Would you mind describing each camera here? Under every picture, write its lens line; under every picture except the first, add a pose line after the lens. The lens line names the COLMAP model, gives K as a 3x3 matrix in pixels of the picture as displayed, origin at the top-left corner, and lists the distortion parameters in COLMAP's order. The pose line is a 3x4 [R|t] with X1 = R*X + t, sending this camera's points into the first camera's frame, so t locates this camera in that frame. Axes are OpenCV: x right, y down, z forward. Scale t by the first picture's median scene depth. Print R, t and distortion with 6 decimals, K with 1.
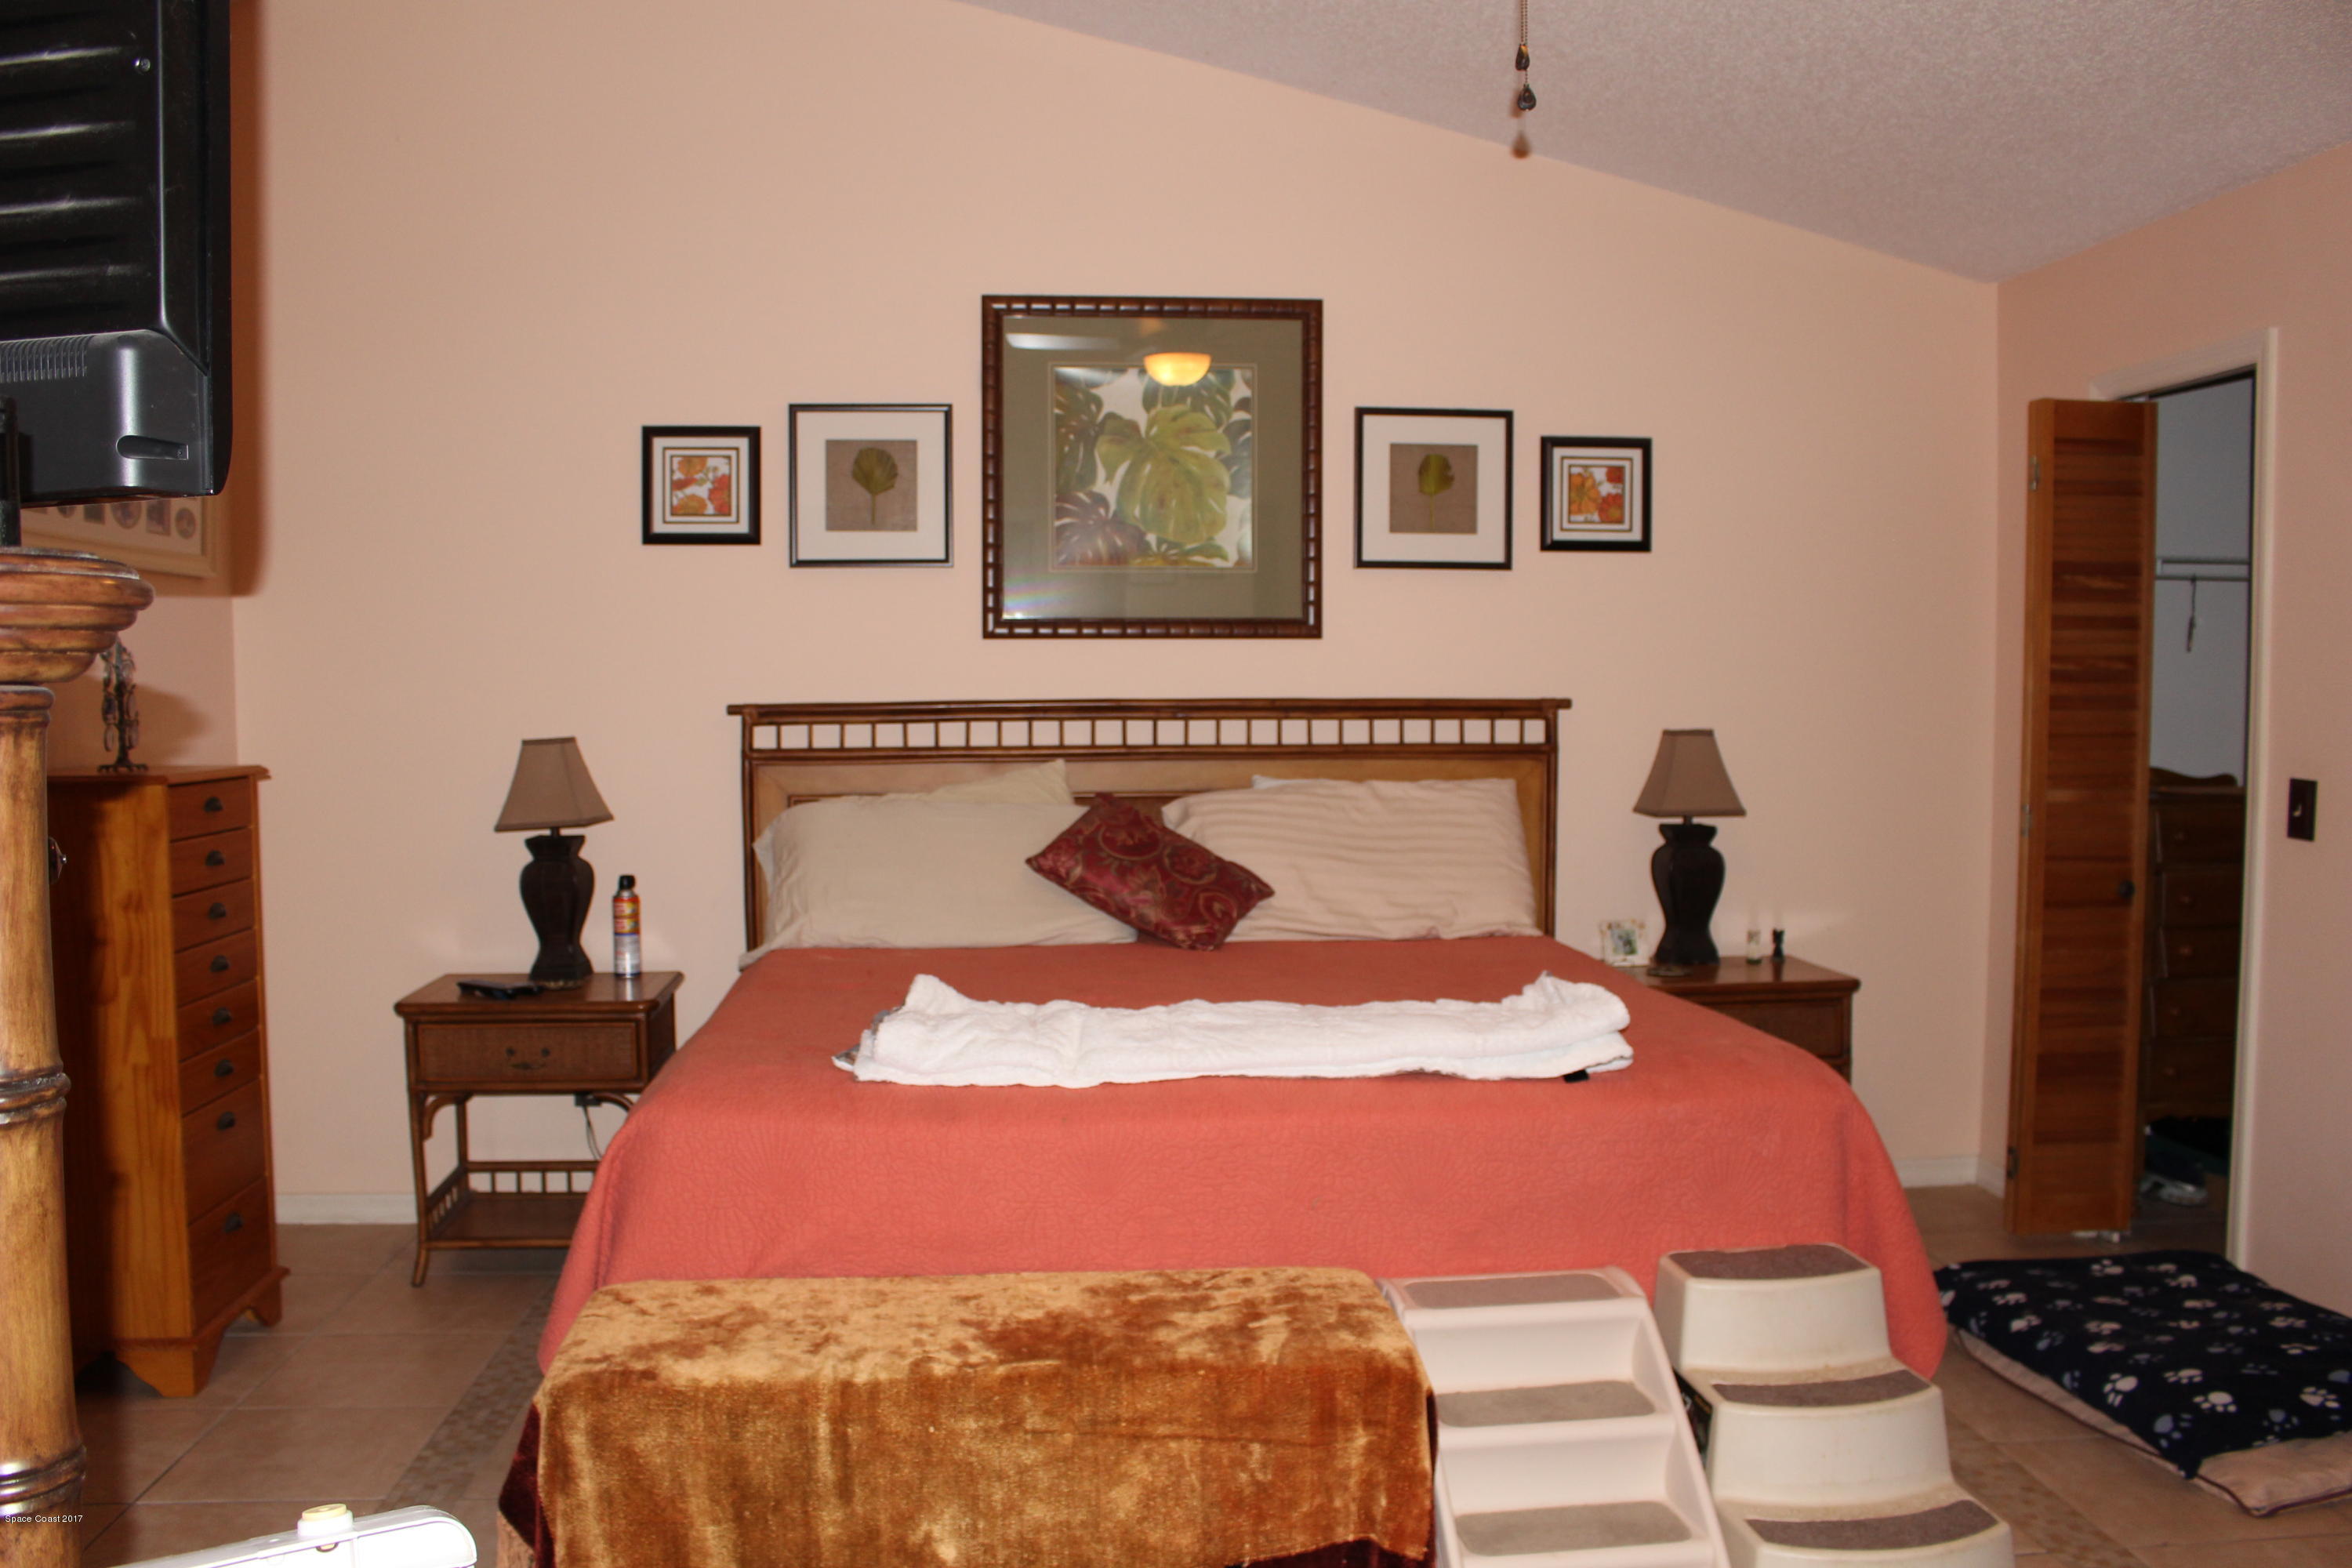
lens RADIAL K [[1893.7, 0, 1156.7], [0, 1893.7, 805.9], [0, 0, 1]] dist [-0.148400, 0.116333]
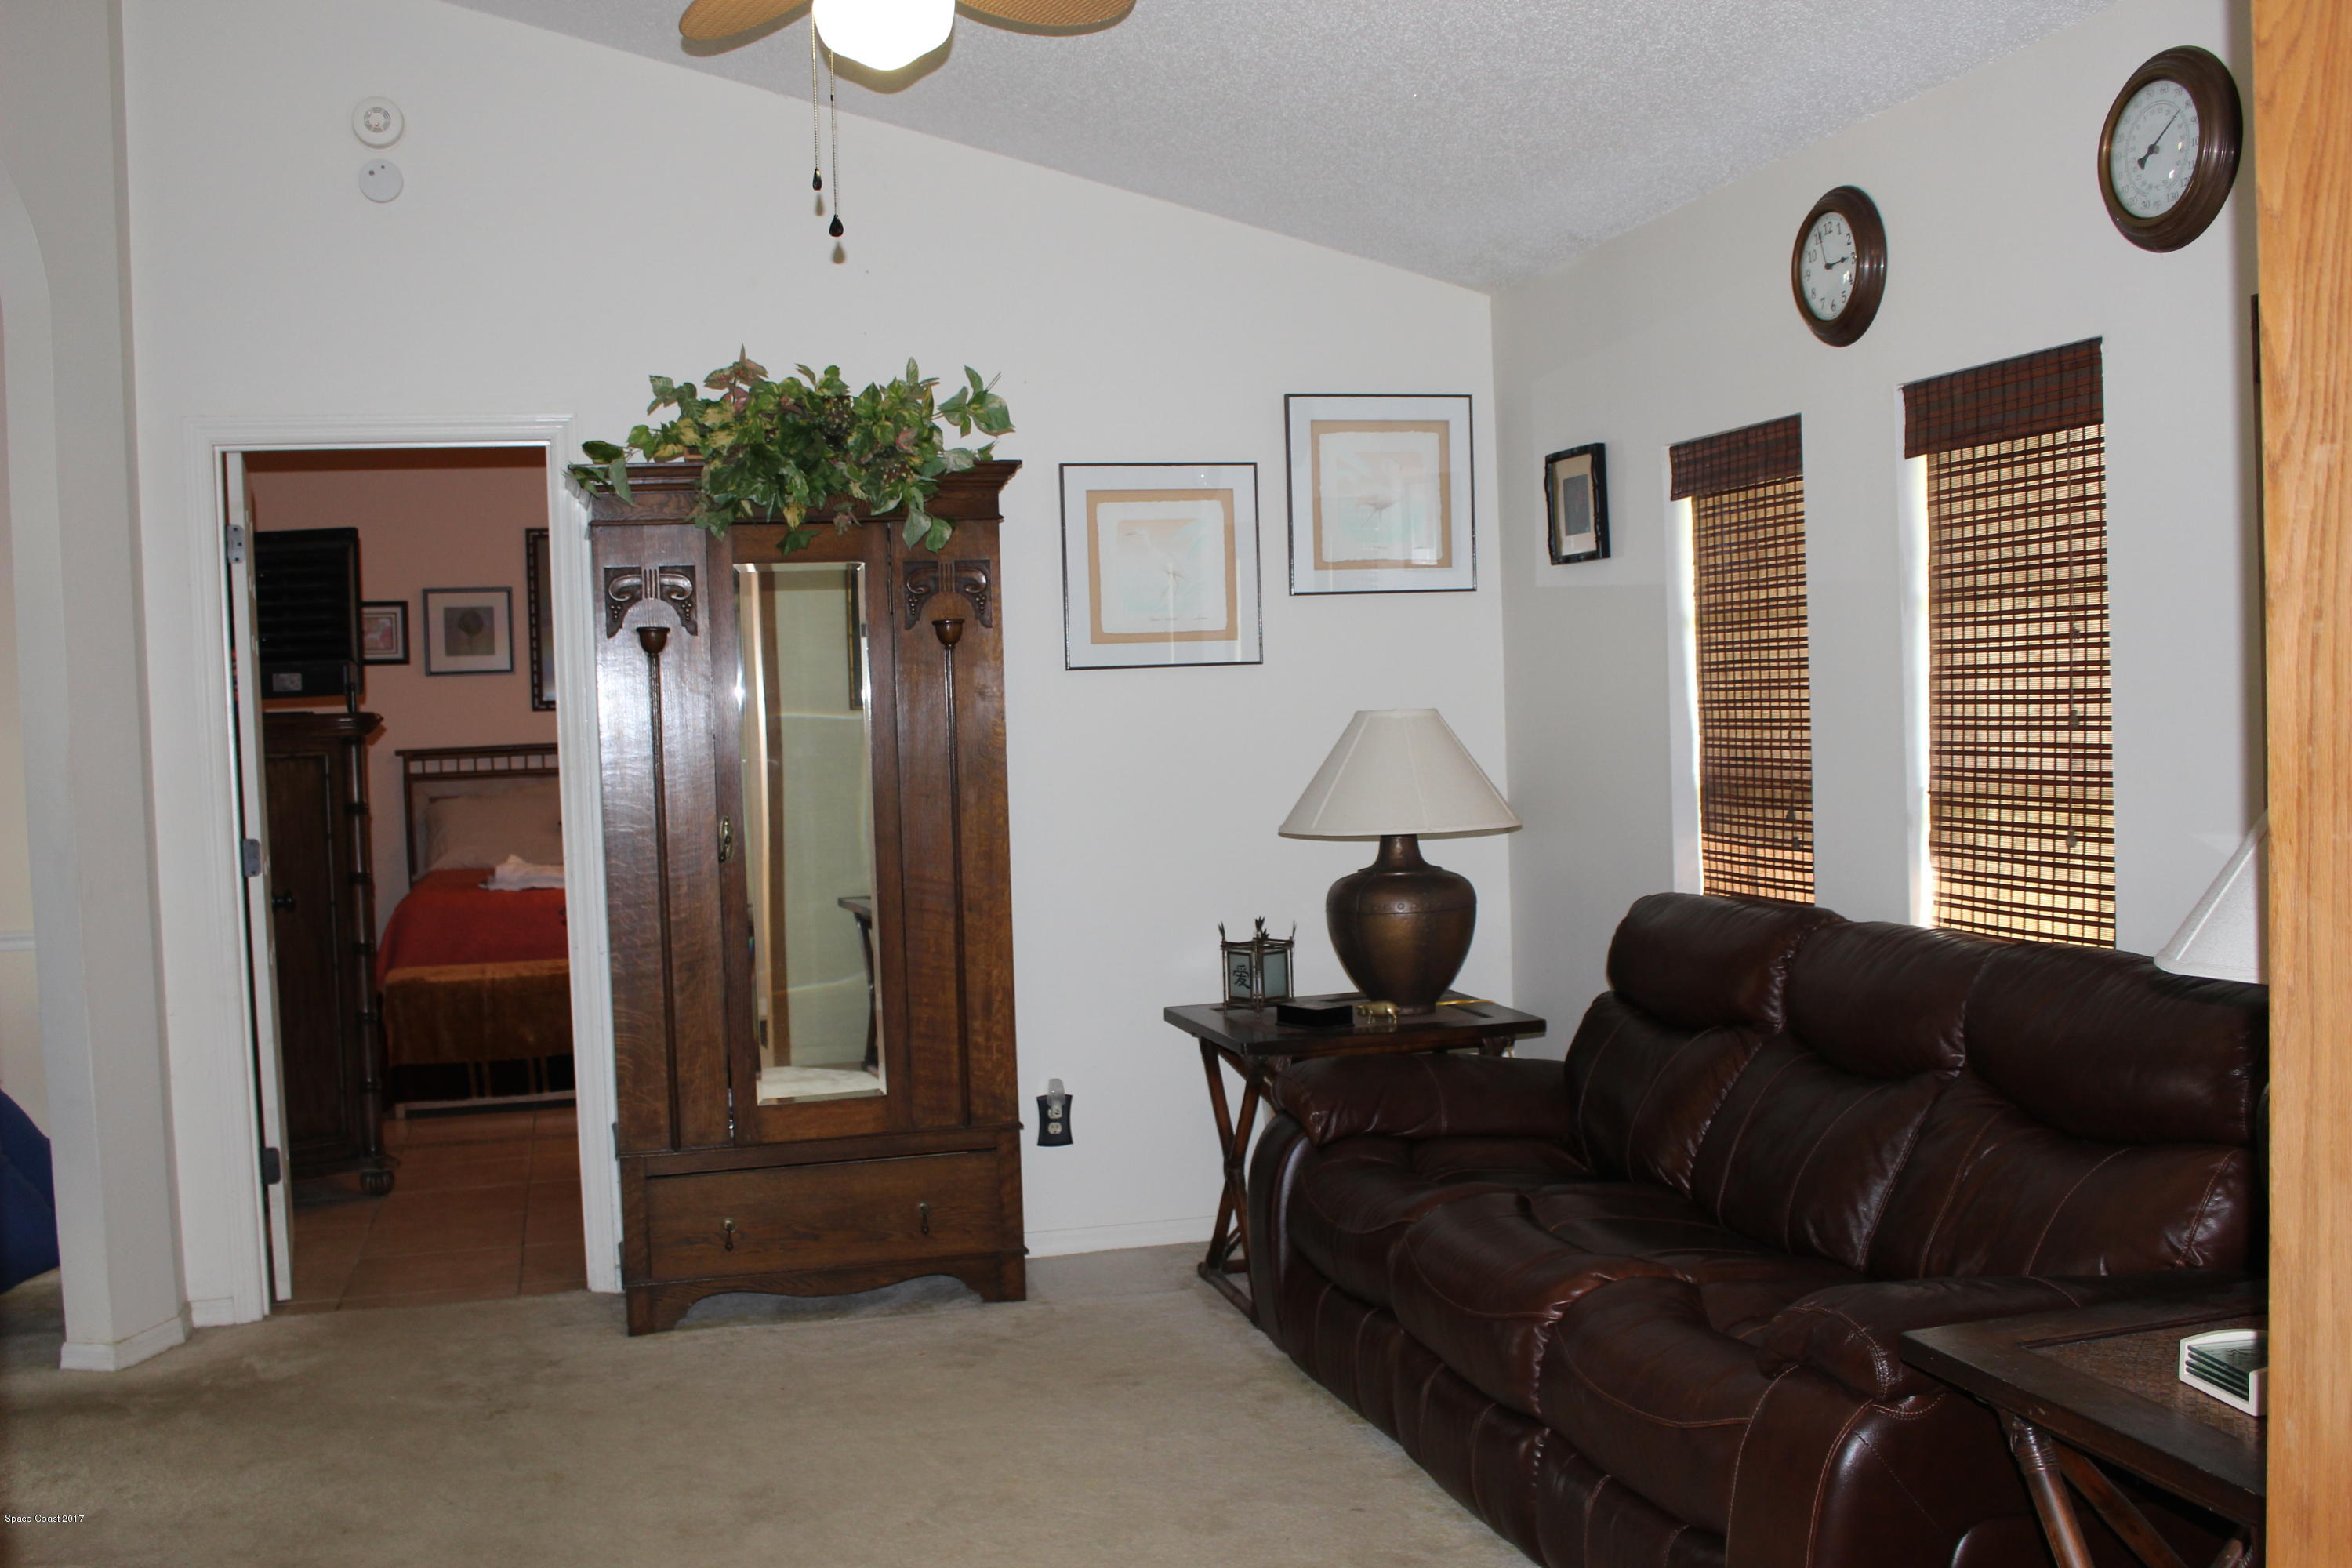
lens RADIAL K [[2415.9, 0, 1172.4], [0, 2415.9, 846.5], [0, 0, 1]] dist [-0.090689, 0.014731]
pose [[0.985167, -0.032849, 0.168426, 0.130532], [0.035219, 0.999318, -0.011101, 0.095662], [-0.167947, 0.016868, 0.985652, -1.478715]]
